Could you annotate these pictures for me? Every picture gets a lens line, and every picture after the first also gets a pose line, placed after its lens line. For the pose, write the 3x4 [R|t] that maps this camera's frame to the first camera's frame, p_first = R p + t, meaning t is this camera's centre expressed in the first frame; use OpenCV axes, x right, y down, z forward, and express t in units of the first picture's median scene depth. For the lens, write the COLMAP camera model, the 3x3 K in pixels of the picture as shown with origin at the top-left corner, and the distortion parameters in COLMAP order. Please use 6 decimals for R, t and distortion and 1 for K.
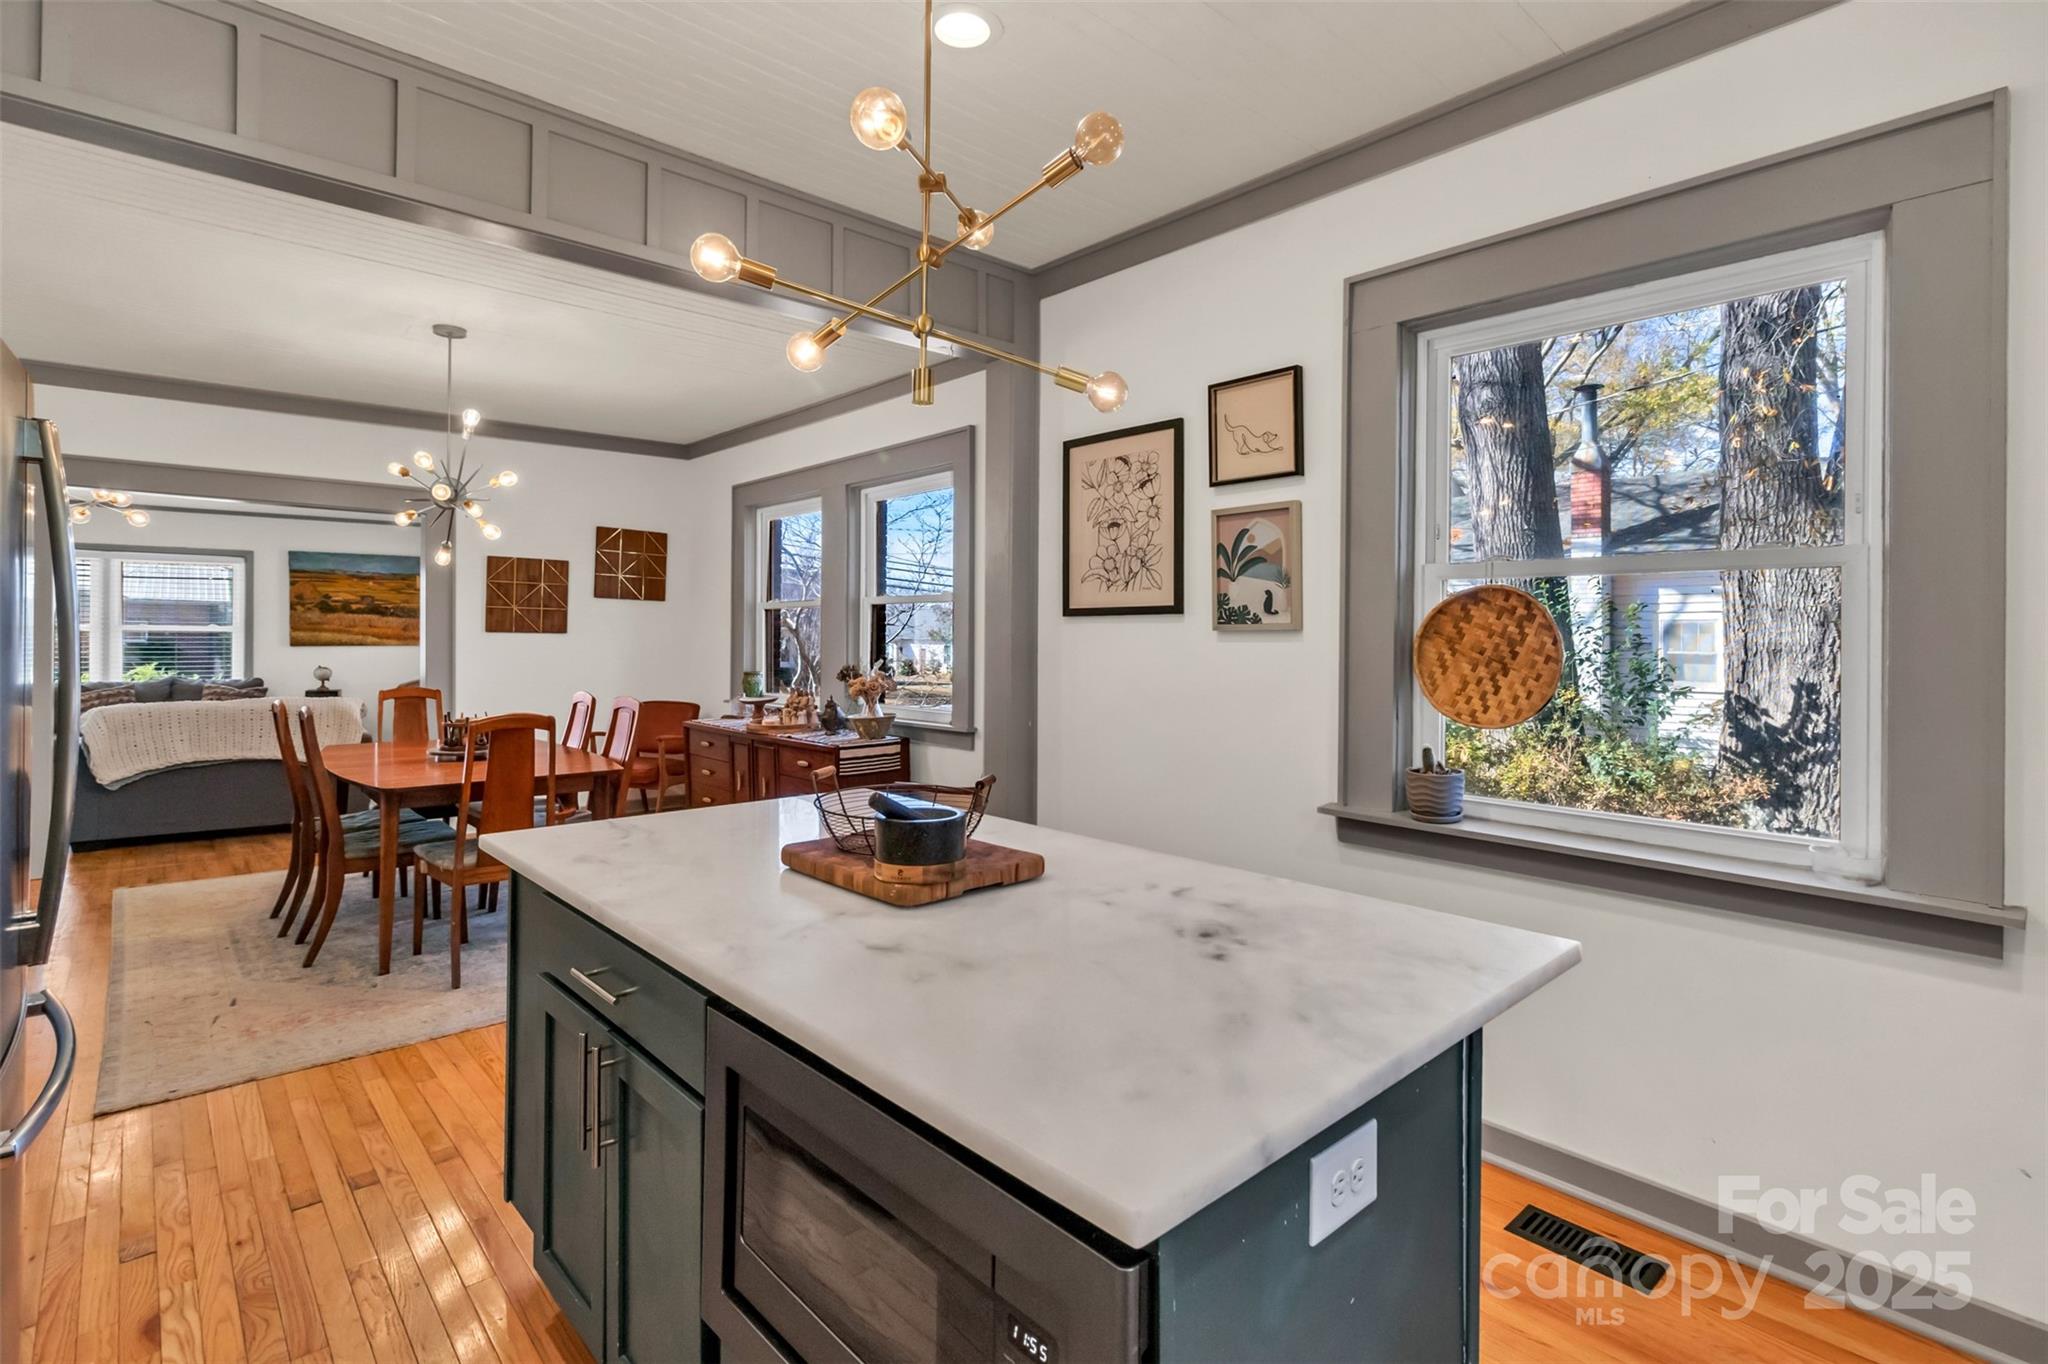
lens RADIAL K [[966.3, 0, 1096.8], [0, 966.3, 635.6], [0, 0, 1]] dist [-0.005929, -0.000561]
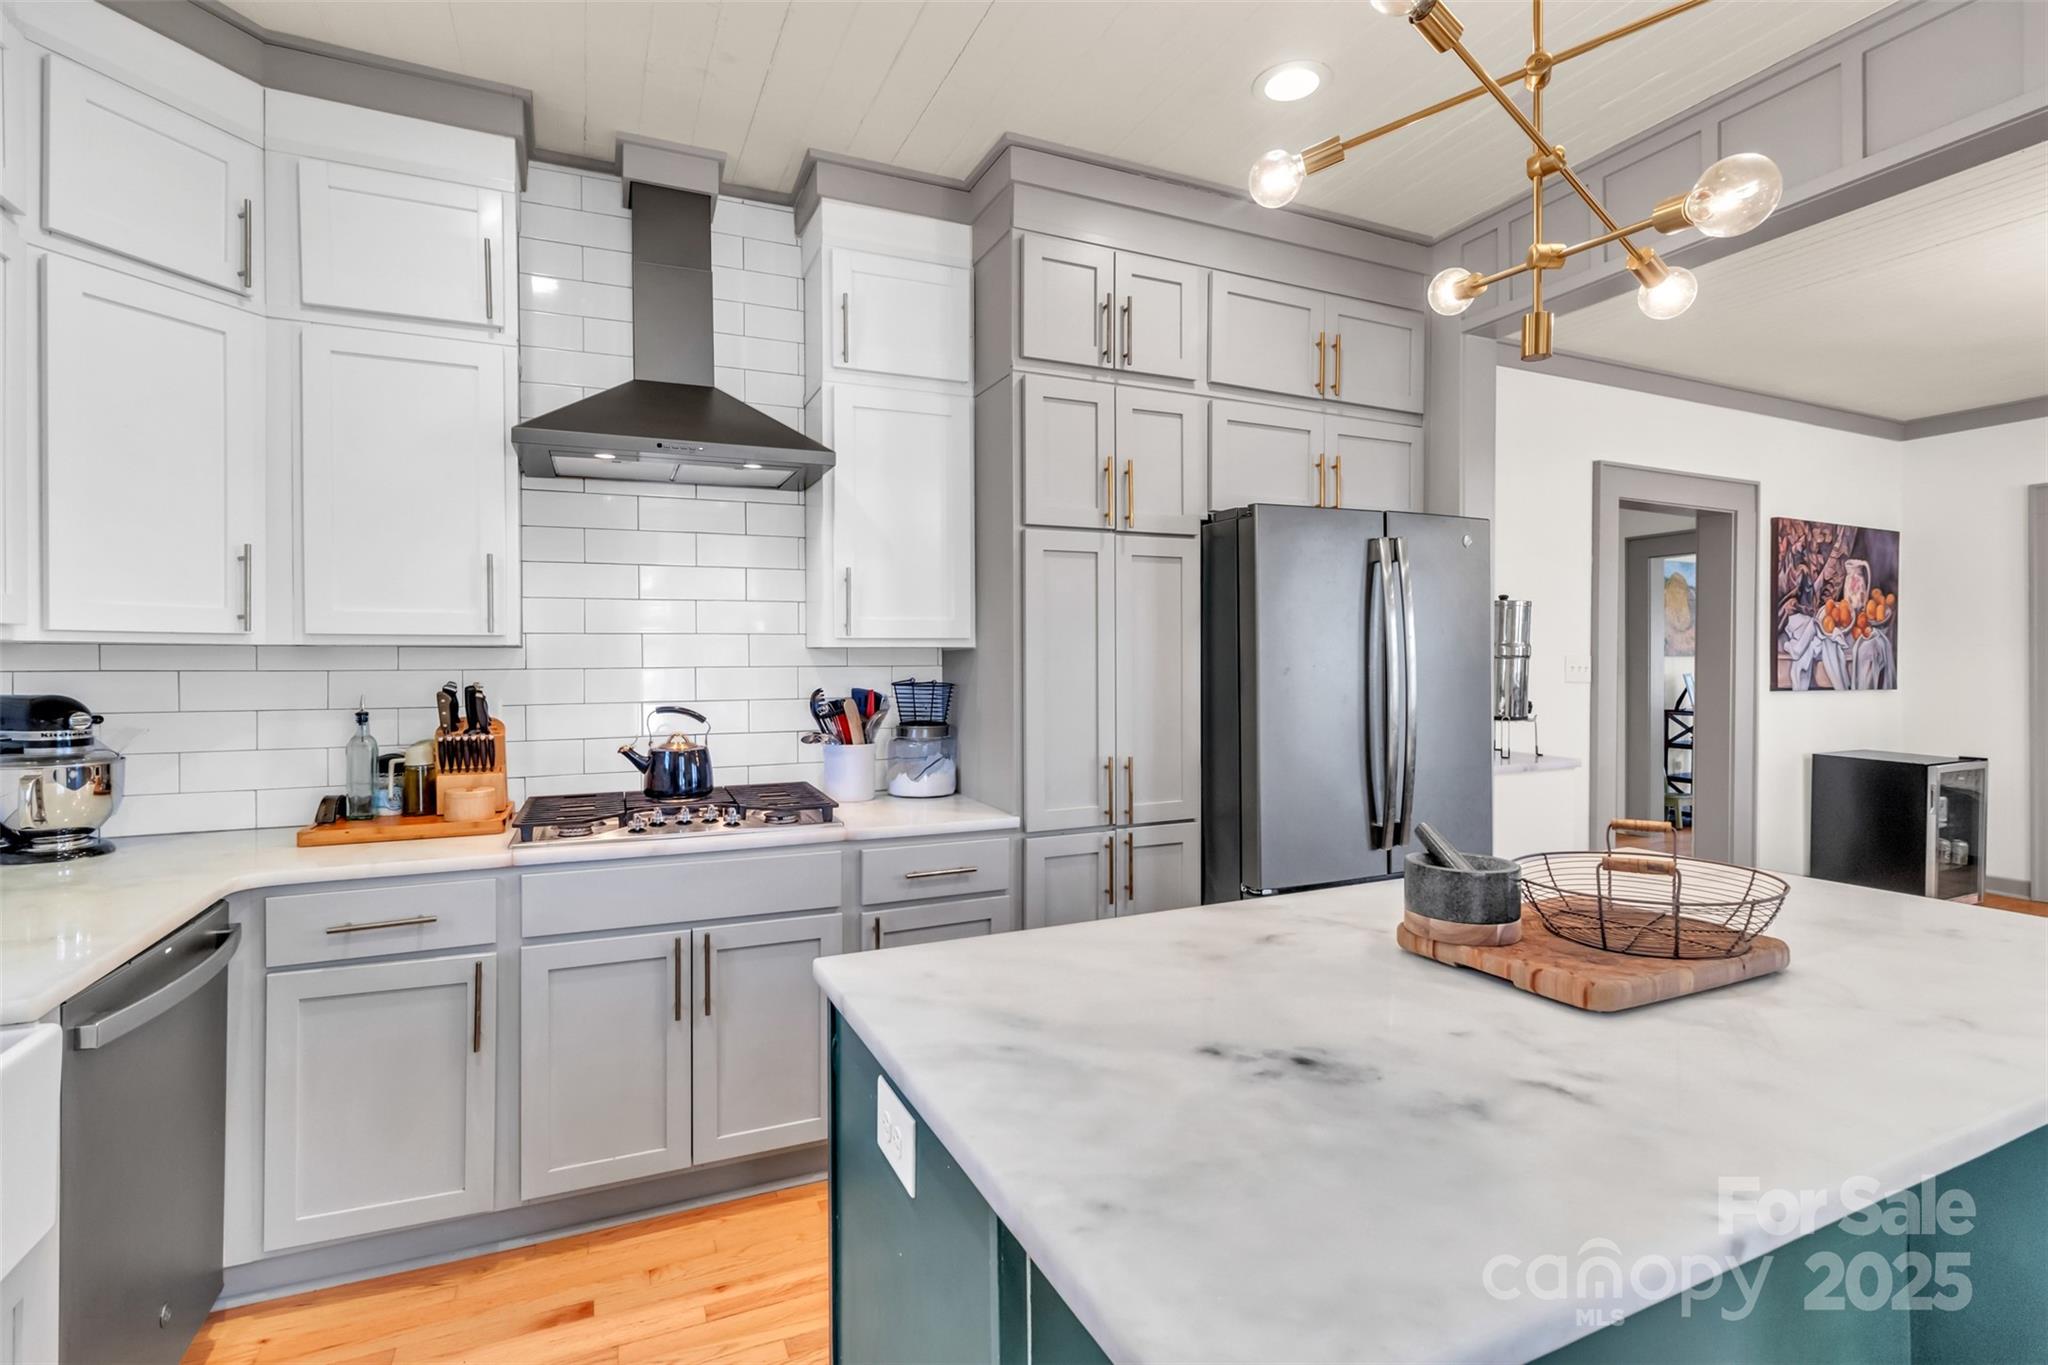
lens RADIAL K [[966.3, 0, 1023.1], [0, 966.3, 667.4], [0, 0, 1]] dist [-0.005929, -0.000561]
pose [[-0.338426, -0.001710, -0.940992, 0.921395], [0.000594, 0.999998, -0.002031, 0.010198], [0.940993, -0.001247, -0.338424, 1.096544]]
